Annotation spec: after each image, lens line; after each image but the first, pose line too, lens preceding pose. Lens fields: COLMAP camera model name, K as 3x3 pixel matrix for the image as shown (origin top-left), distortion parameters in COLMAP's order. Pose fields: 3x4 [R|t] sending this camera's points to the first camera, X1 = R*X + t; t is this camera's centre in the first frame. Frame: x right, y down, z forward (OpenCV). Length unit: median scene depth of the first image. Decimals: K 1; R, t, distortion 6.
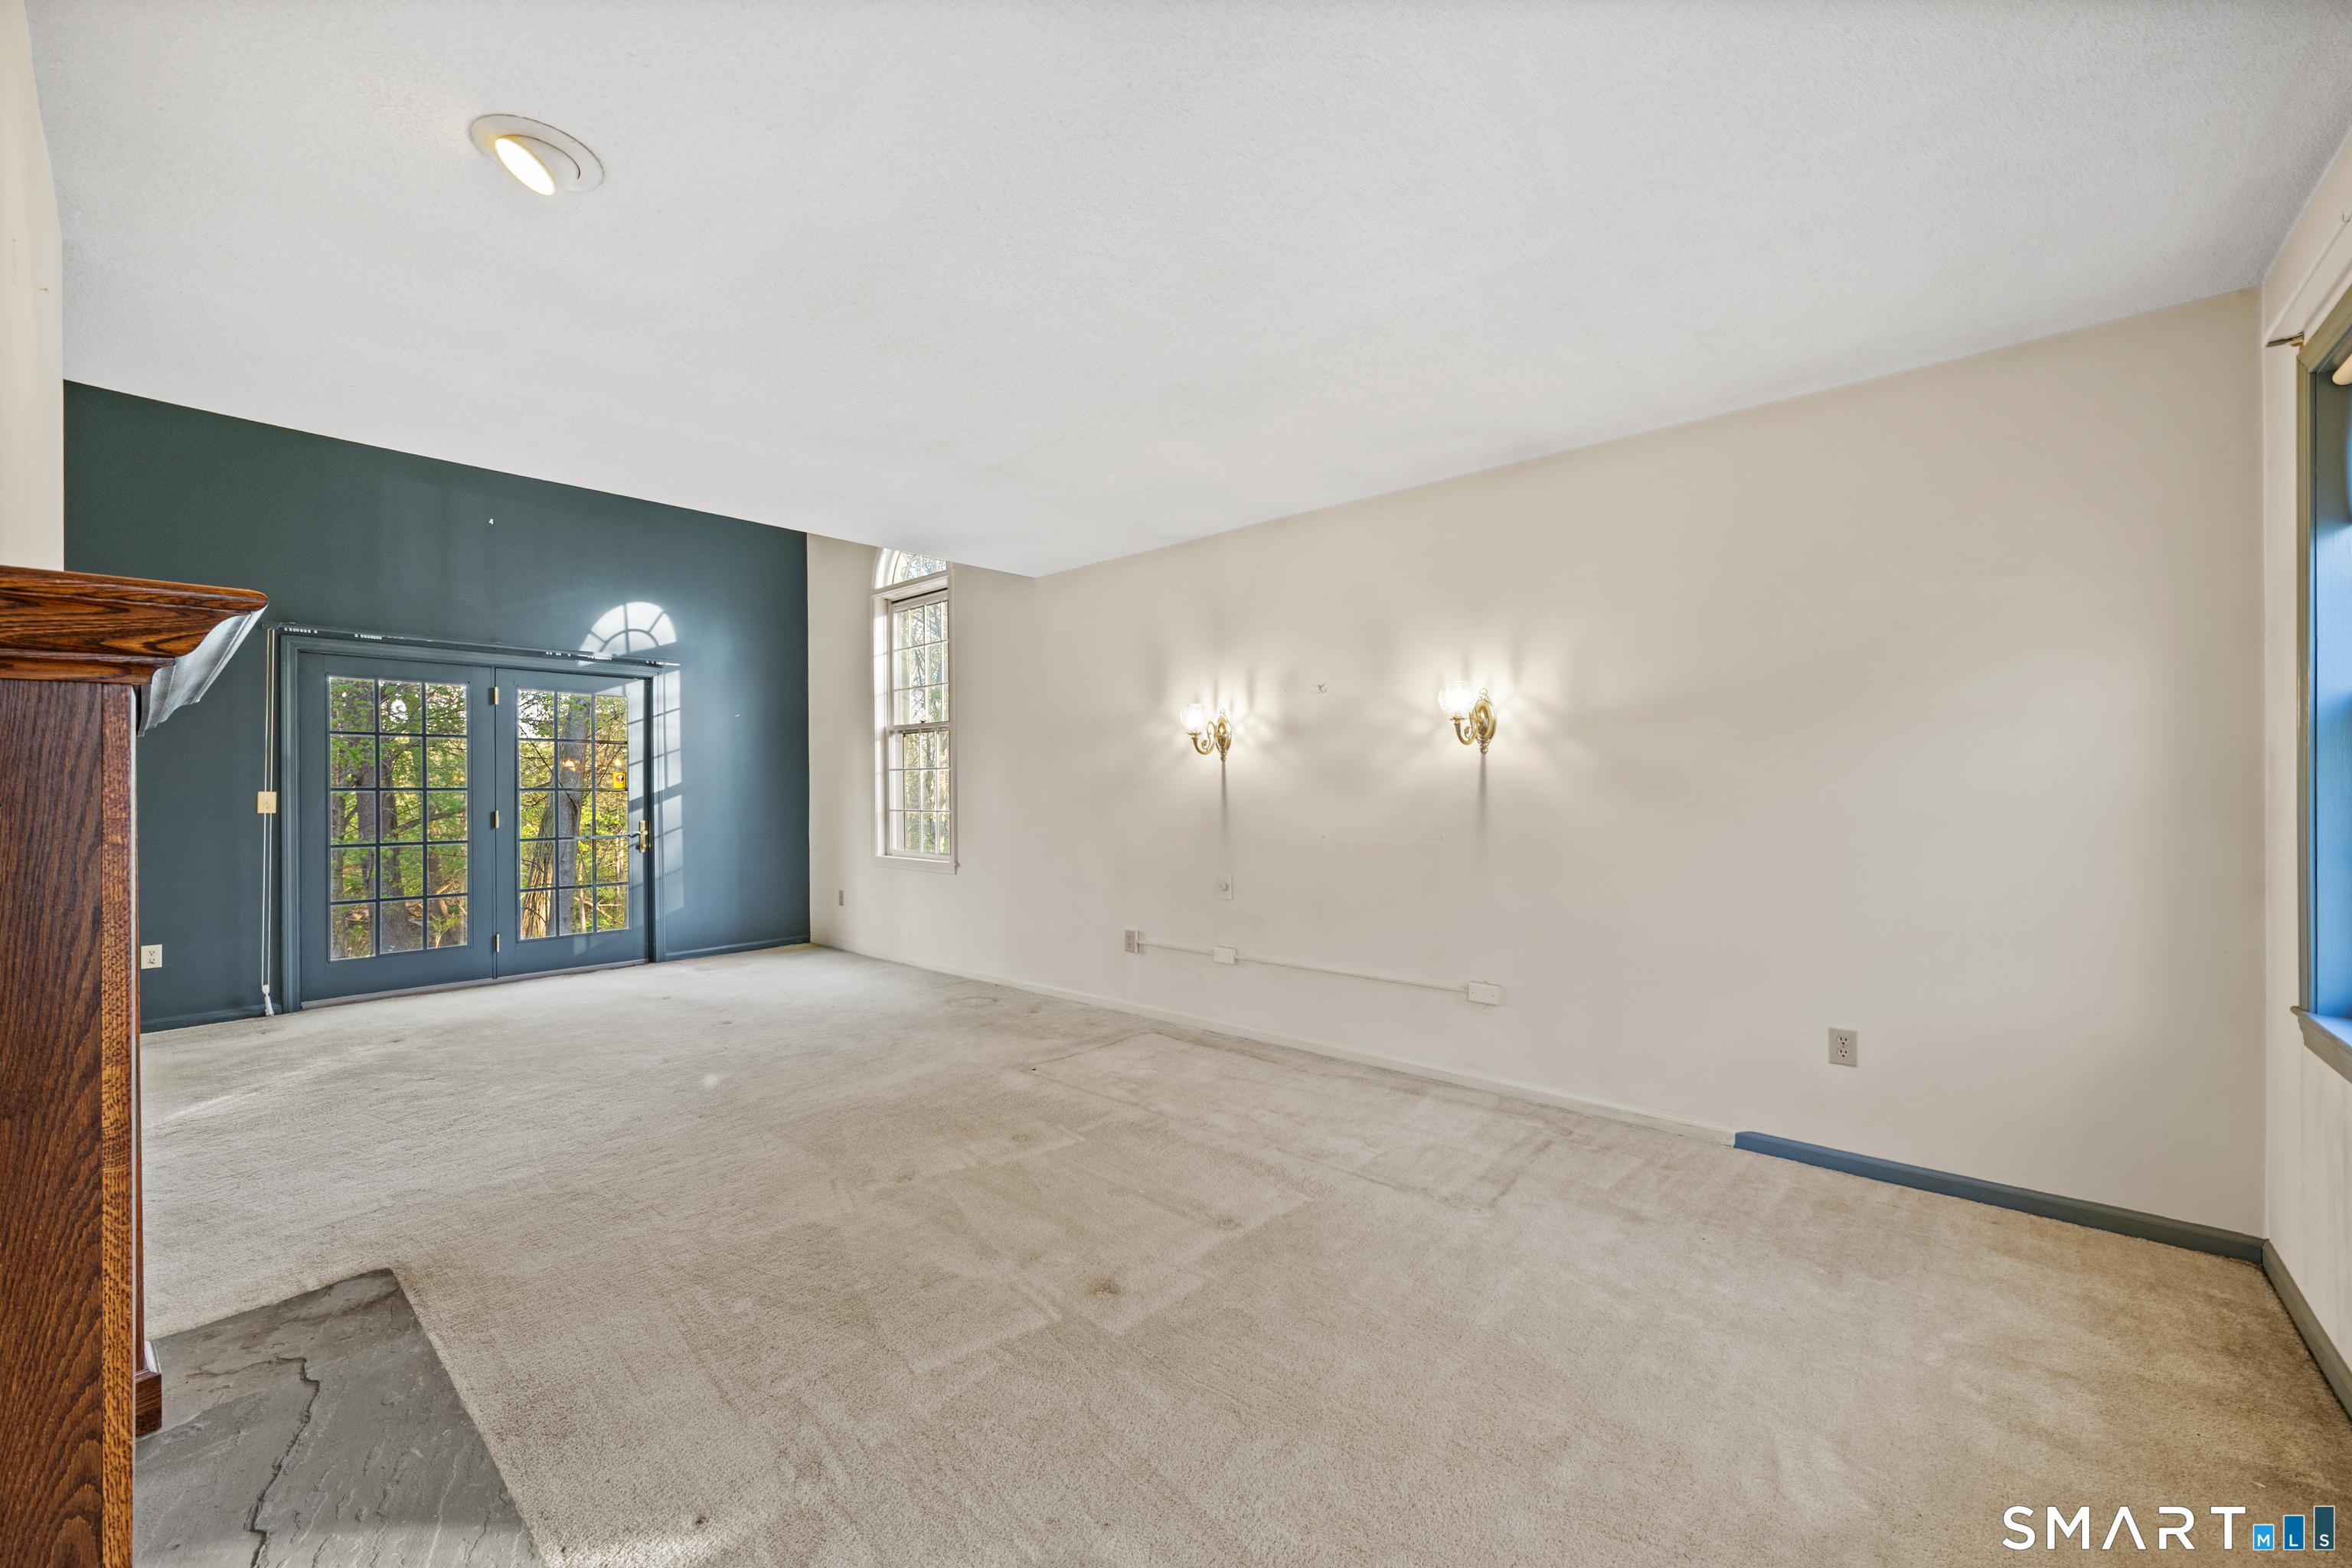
lens RADIAL K [[908.7, 0, 1176.0], [0, 908.7, 784.0], [0, 0, 1]] dist [-0.001898, -0.000122]
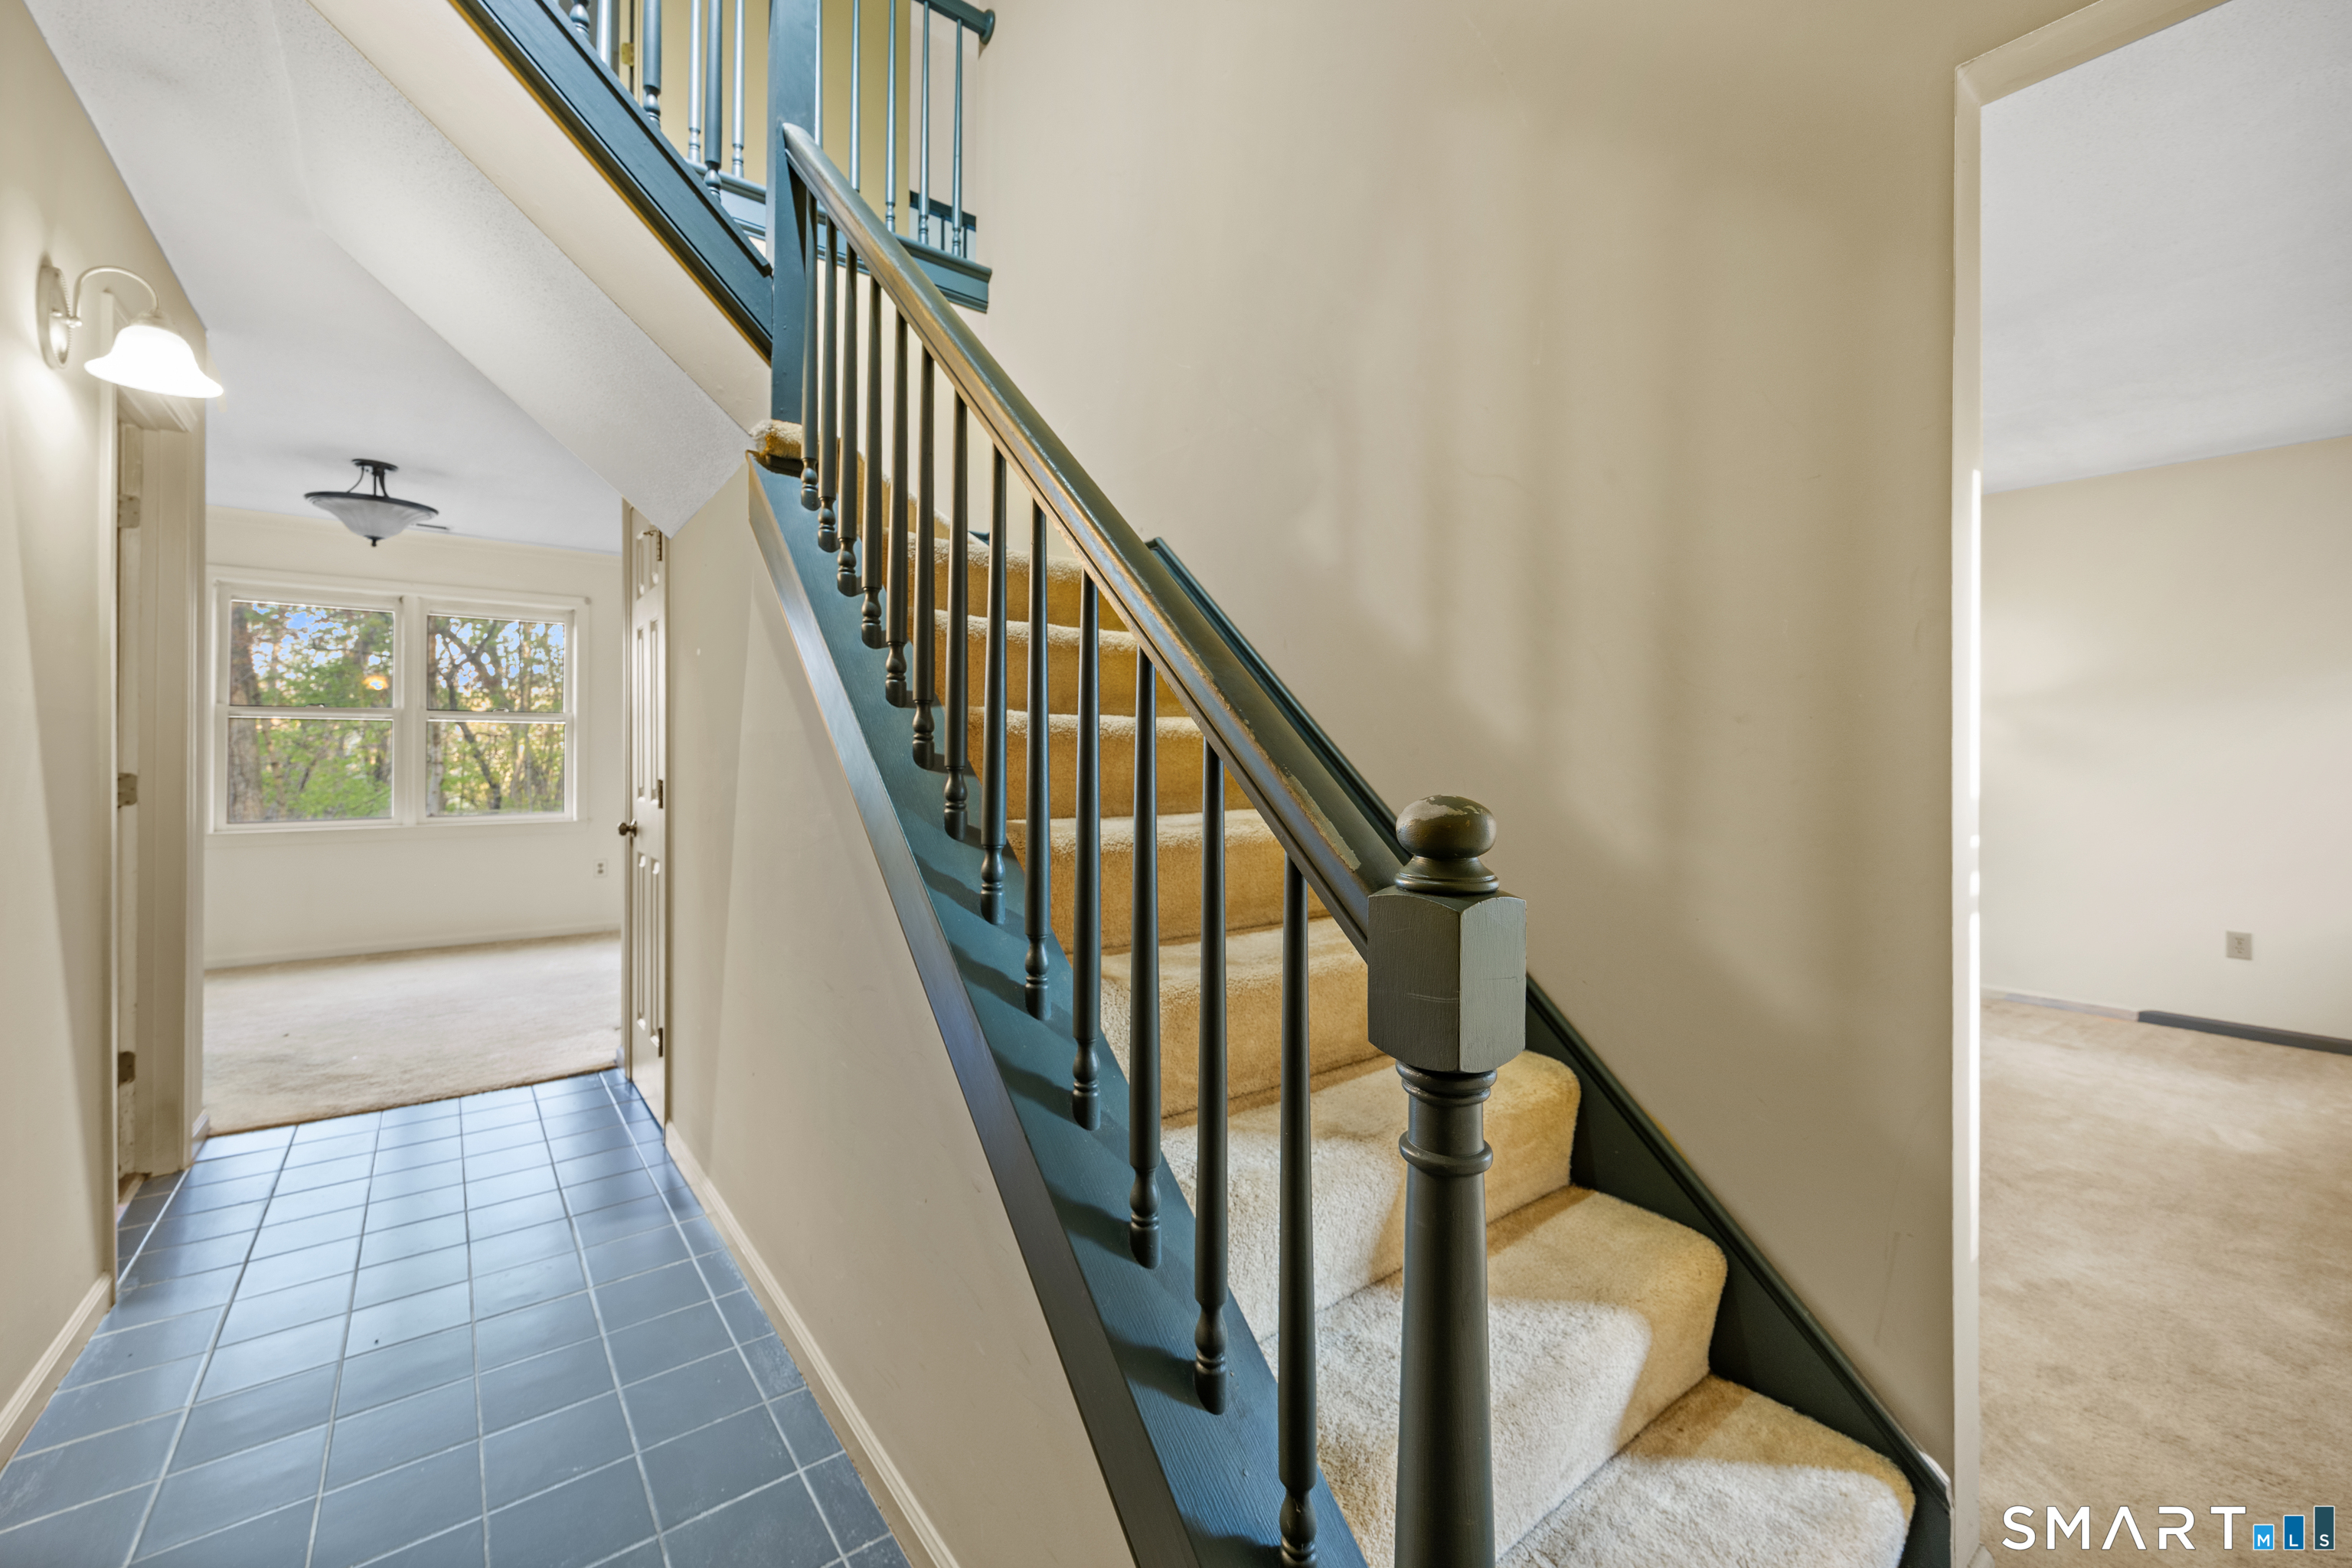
lens RADIAL K [[929.0, 0, 1170.2], [0, 929.0, 751.9], [0, 0, 1]] dist [0.000490, -0.000009]
pose [[0.981914, 0.012239, -0.188931, -0.258336], [-0.012543, 0.999921, -0.000413, 0.009094], [0.188911, 0.002775, 0.981990, -0.299913]]
